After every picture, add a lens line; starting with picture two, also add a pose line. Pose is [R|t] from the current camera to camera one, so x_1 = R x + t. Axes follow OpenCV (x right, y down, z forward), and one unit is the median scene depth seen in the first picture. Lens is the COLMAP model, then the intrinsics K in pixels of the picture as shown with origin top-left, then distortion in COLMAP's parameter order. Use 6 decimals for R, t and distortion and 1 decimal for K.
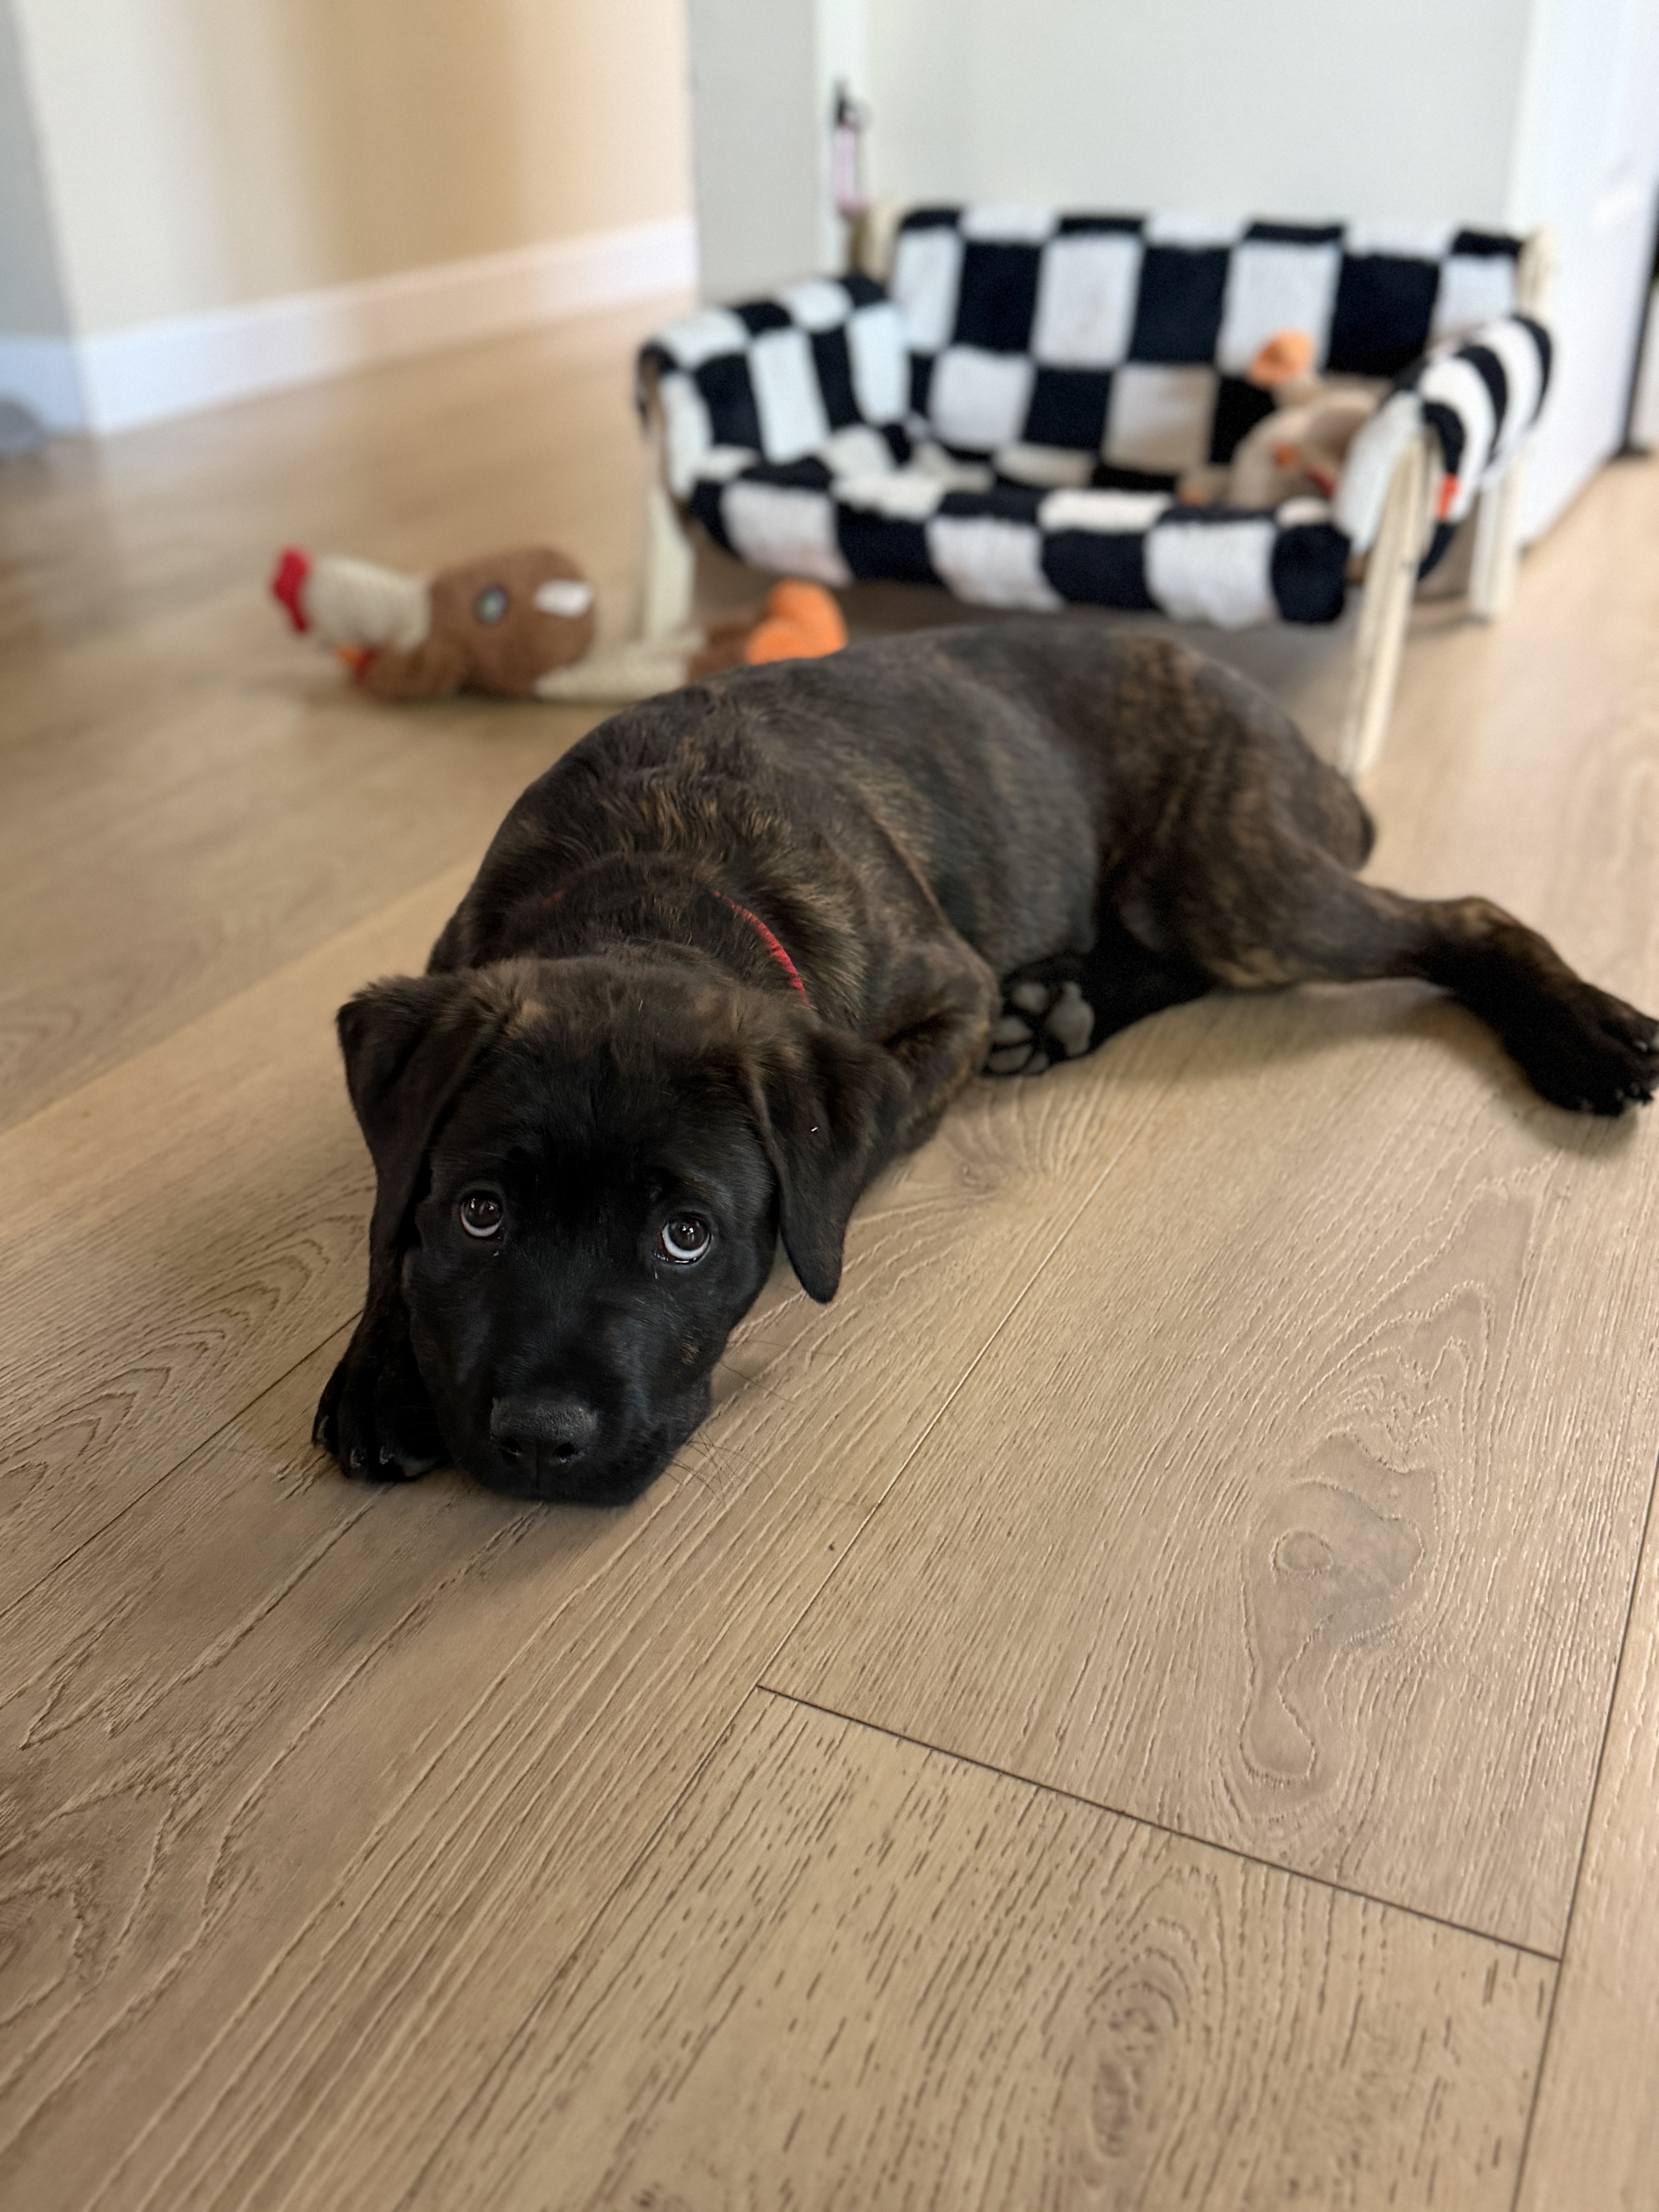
lens RADIAL K [[2002.0, 0, 837.8], [0, 2002.0, 1100.7], [0, 0, 1]] dist [0.034979, -0.108833]
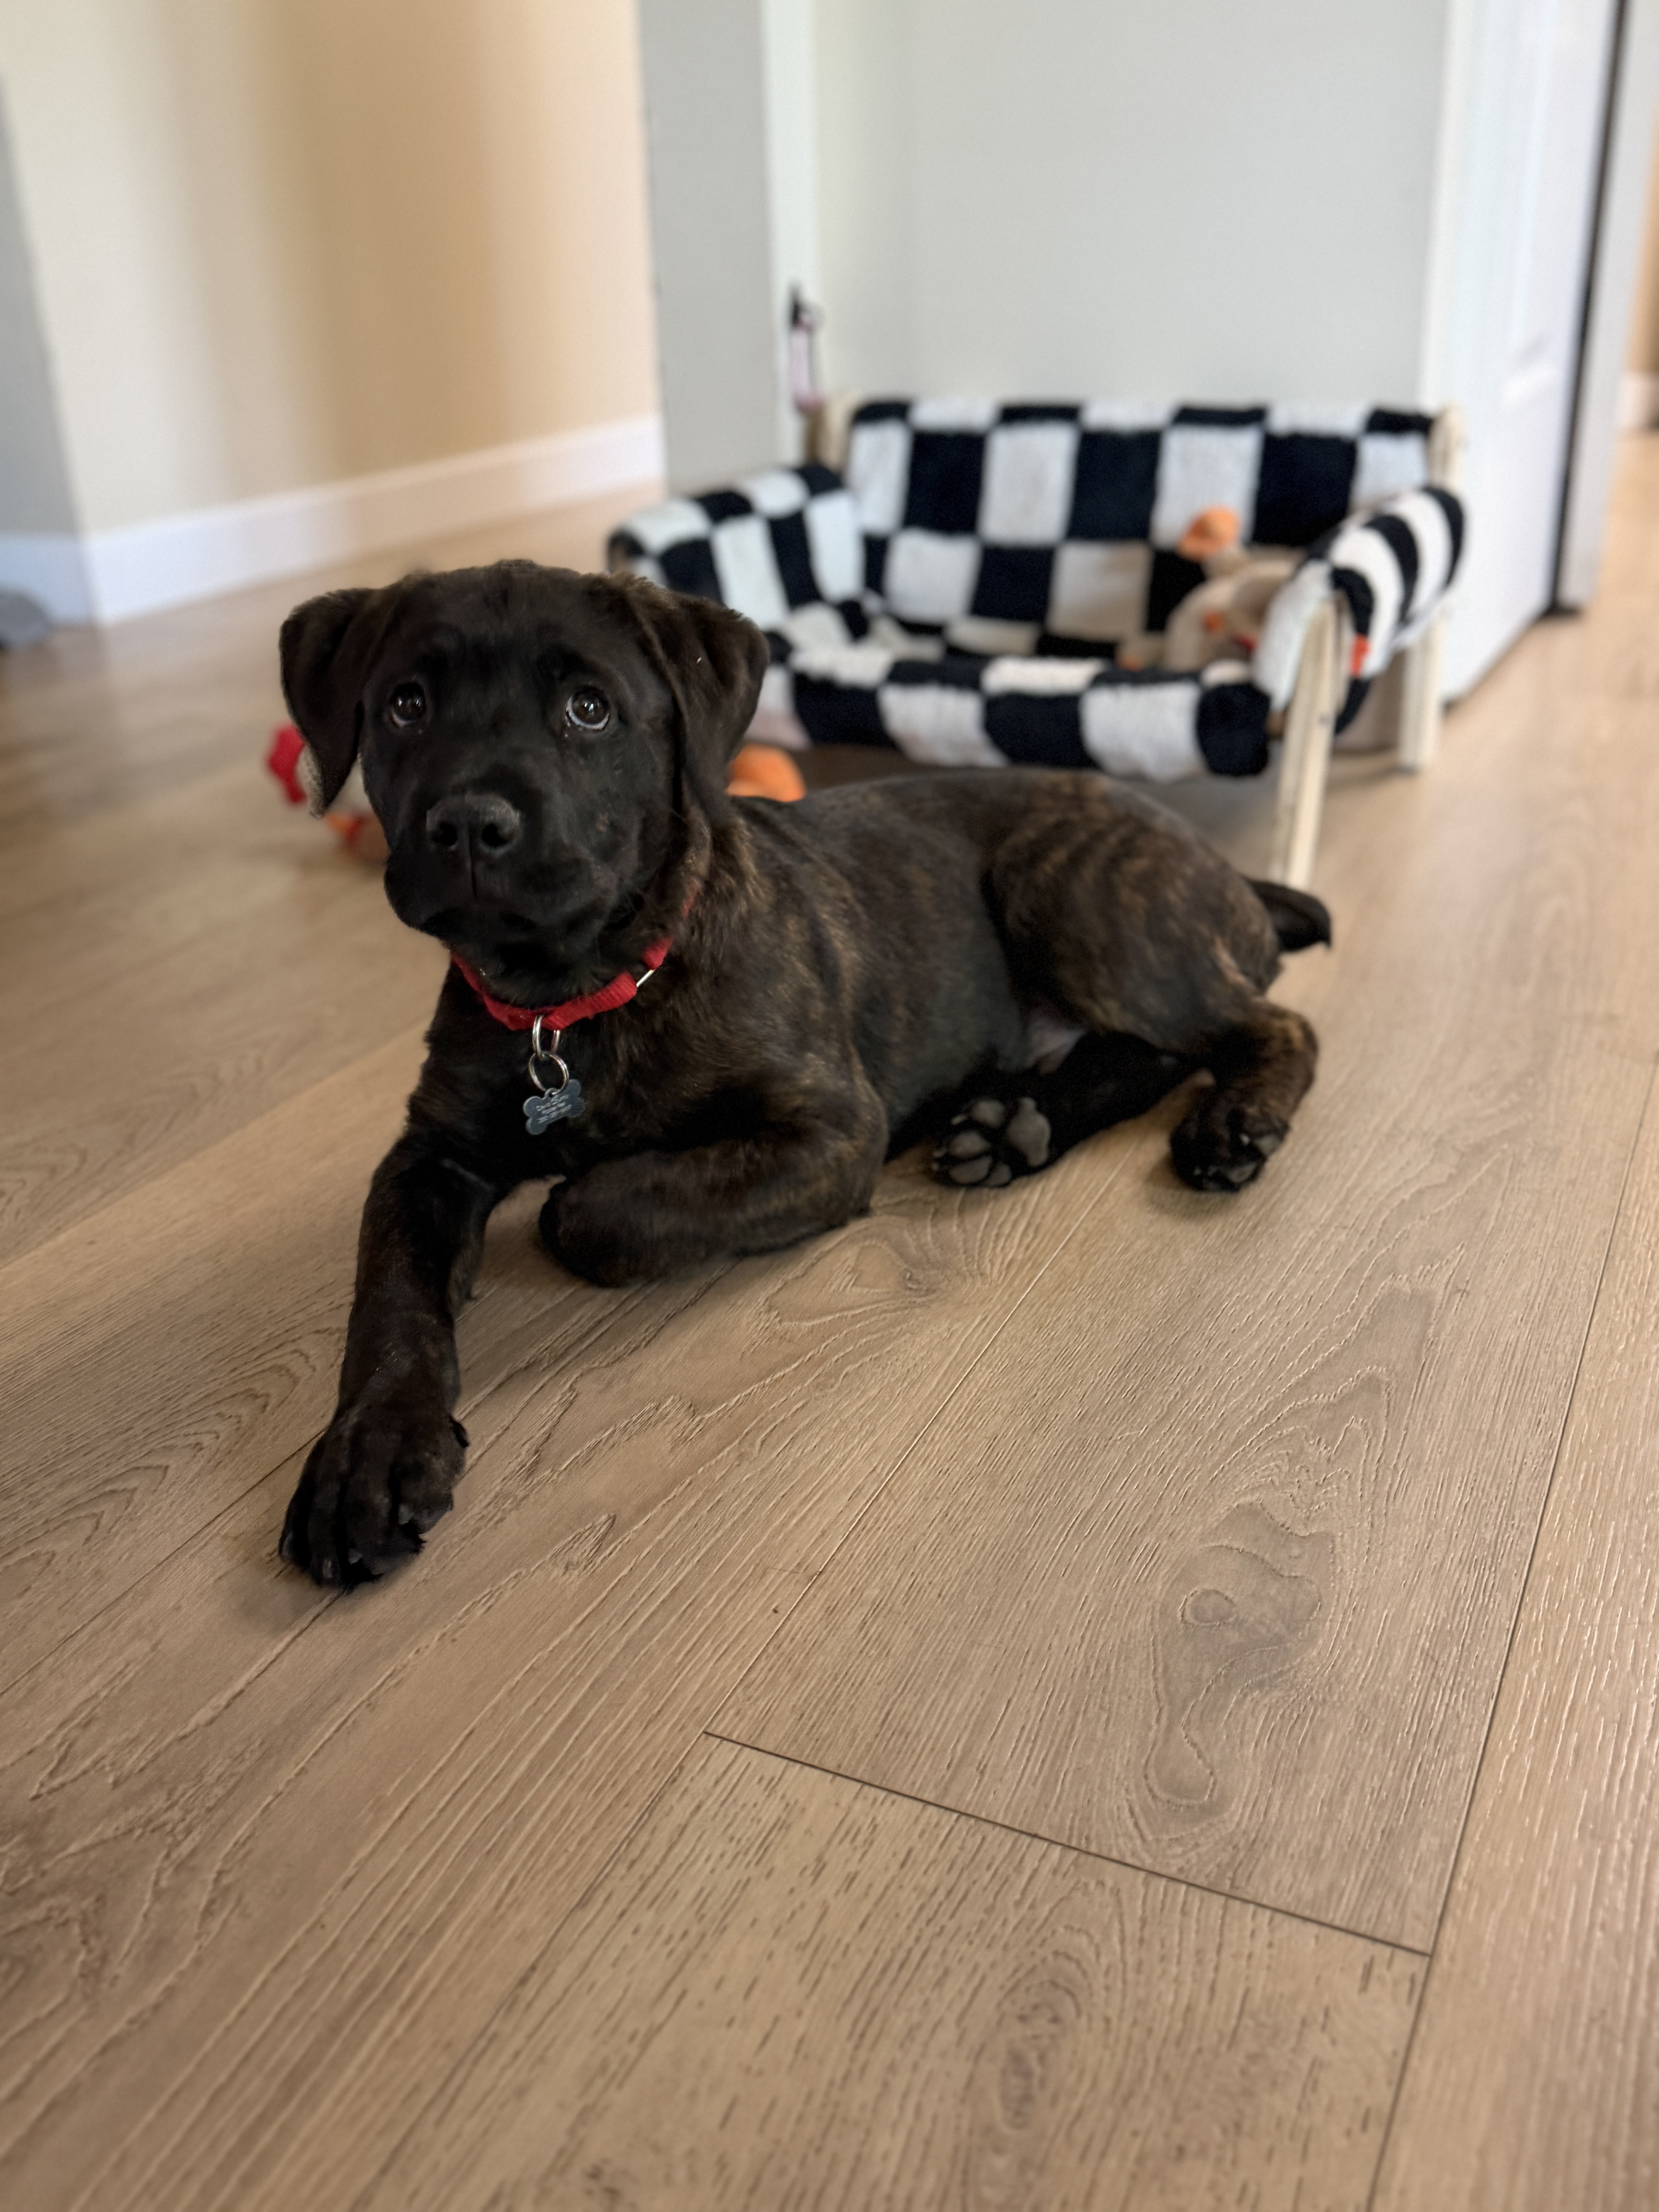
lens RADIAL K [[2002.0, 0, 818.0], [0, 2002.0, 1113.0], [0, 0, 1]] dist [0.034979, -0.108833]
pose [[0.999811, -0.018180, -0.006870, 0.024889], [0.017607, 0.996959, -0.075916, 0.028376], [0.008229, 0.075781, 0.997091, -0.079351]]
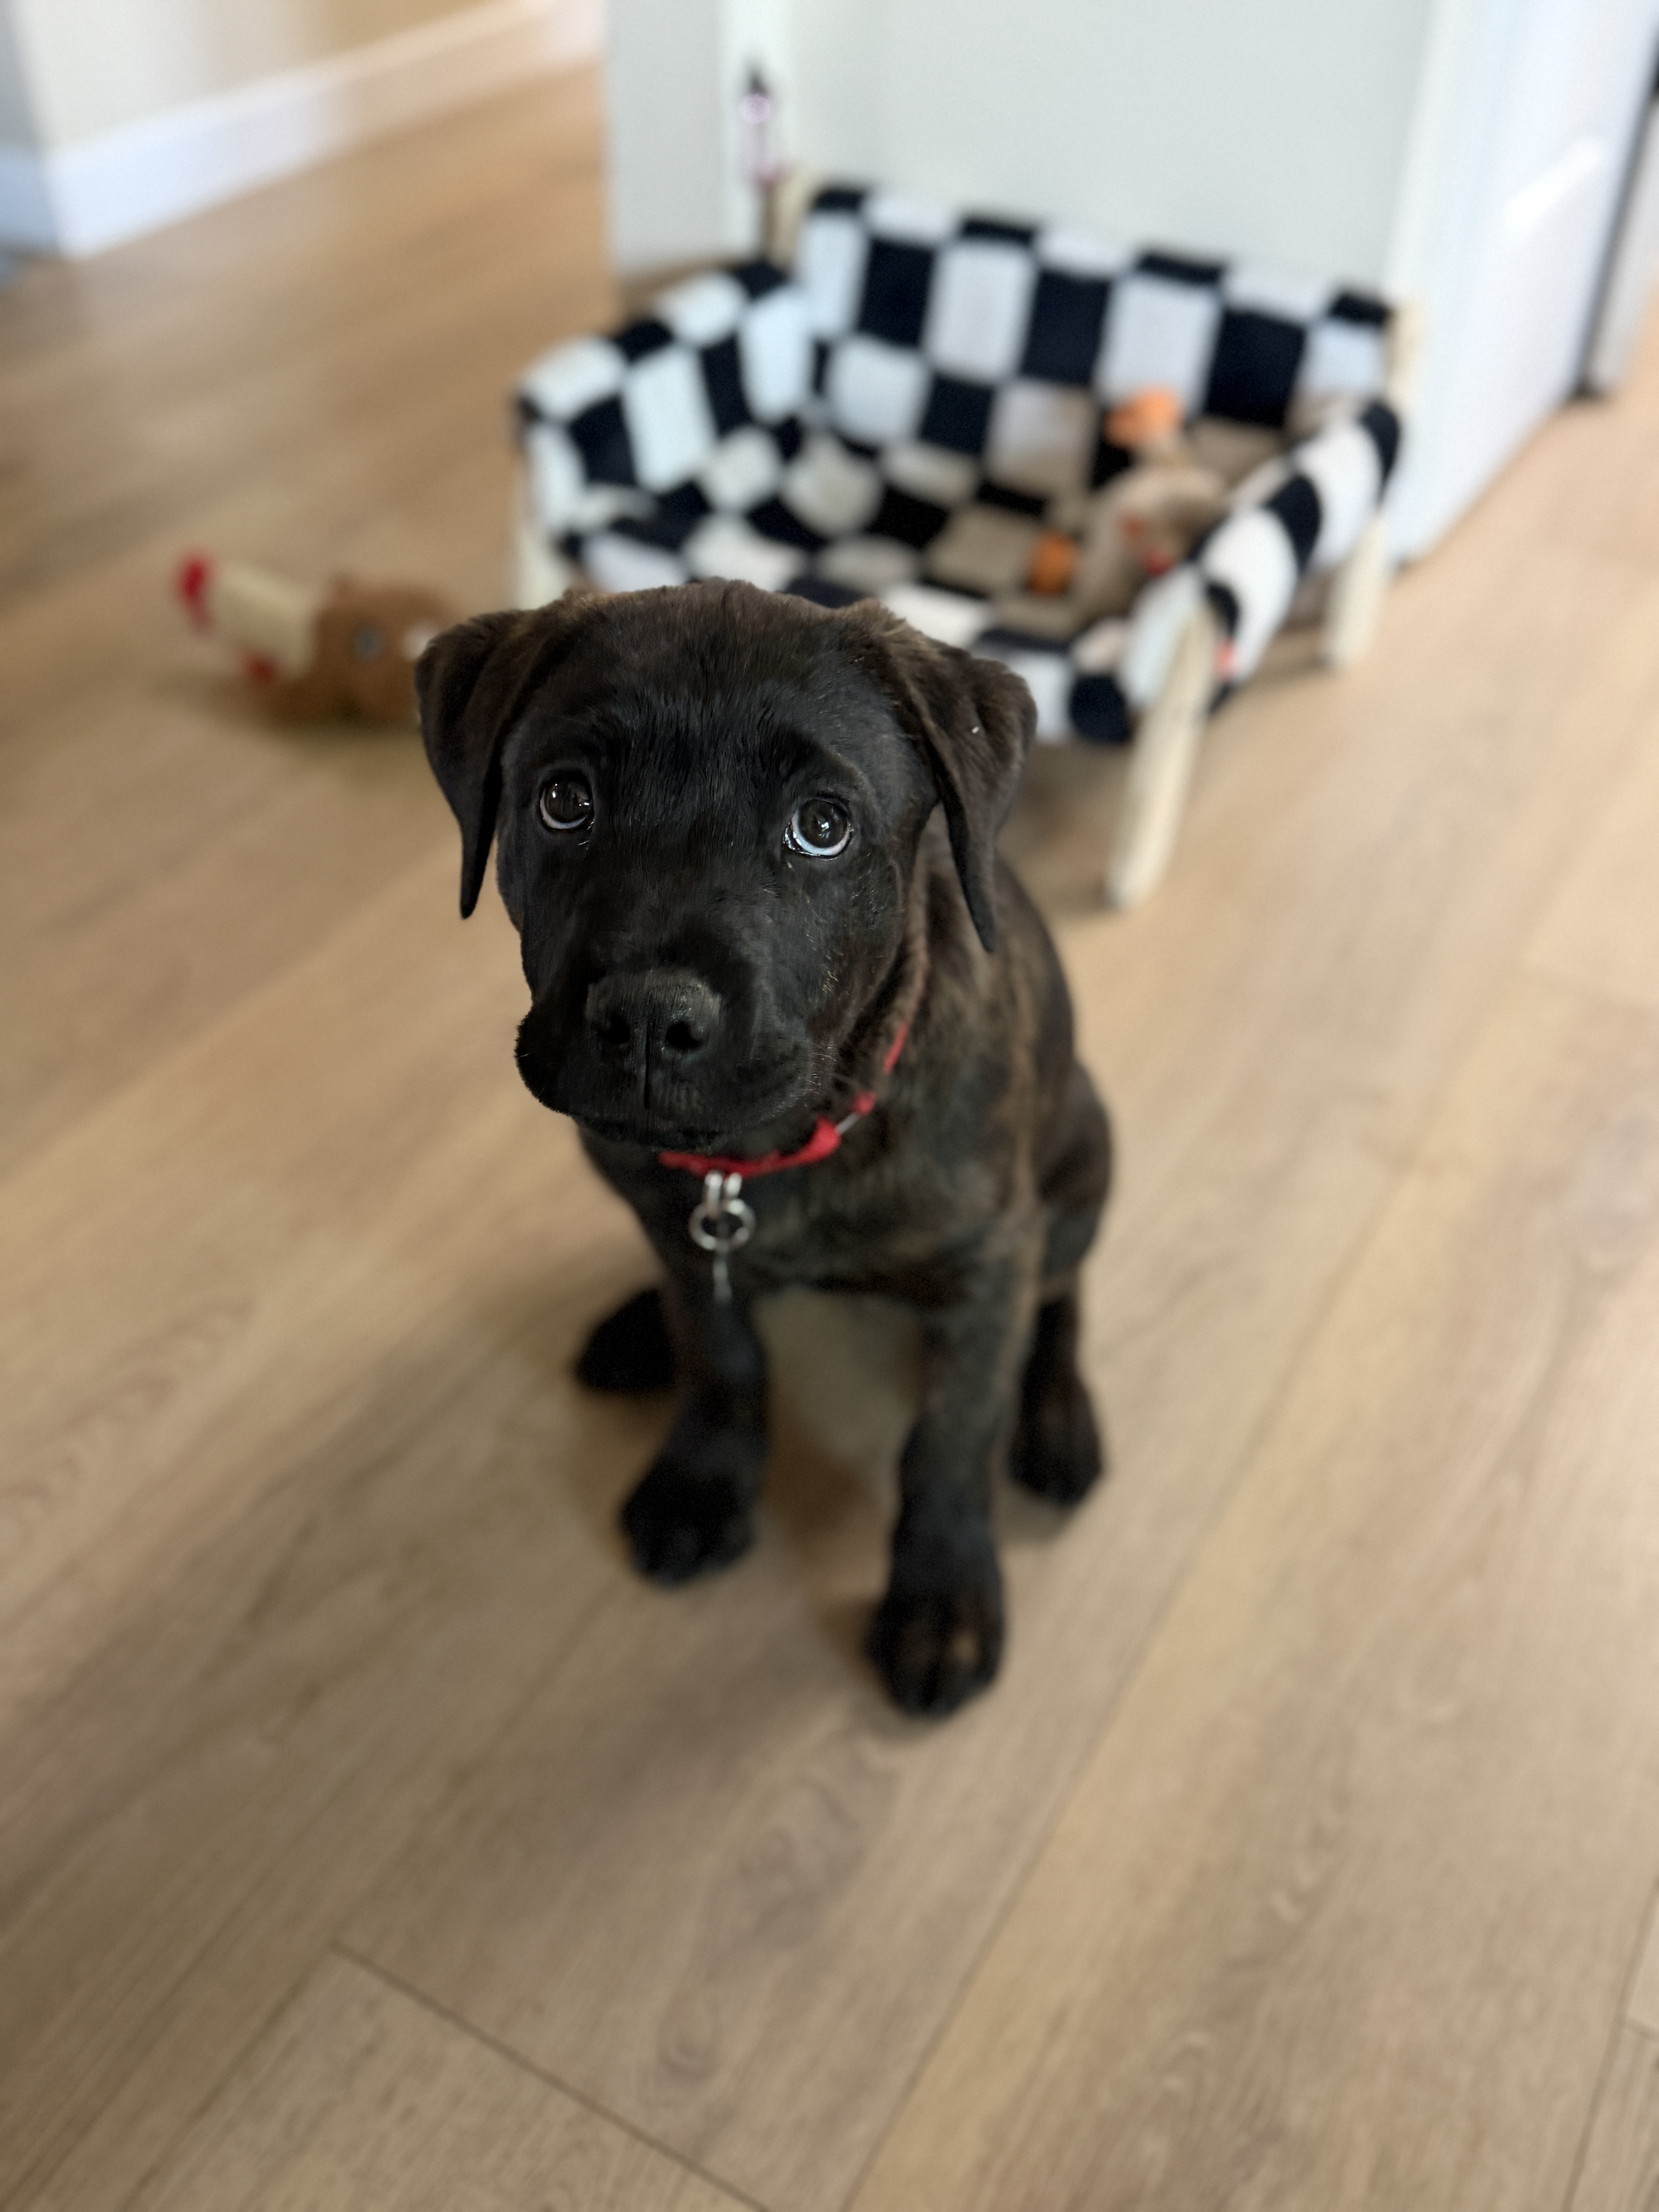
lens RADIAL K [[2002.0, 0, 829.7], [0, 2002.0, 1110.1], [0, 0, 1]] dist [0.034979, -0.108833]
pose [[0.996798, 0.069842, -0.038935, 0.219158], [-0.060311, 0.976391, 0.207419, -0.397860], [0.052502, -0.204406, 0.977477, -0.140191]]
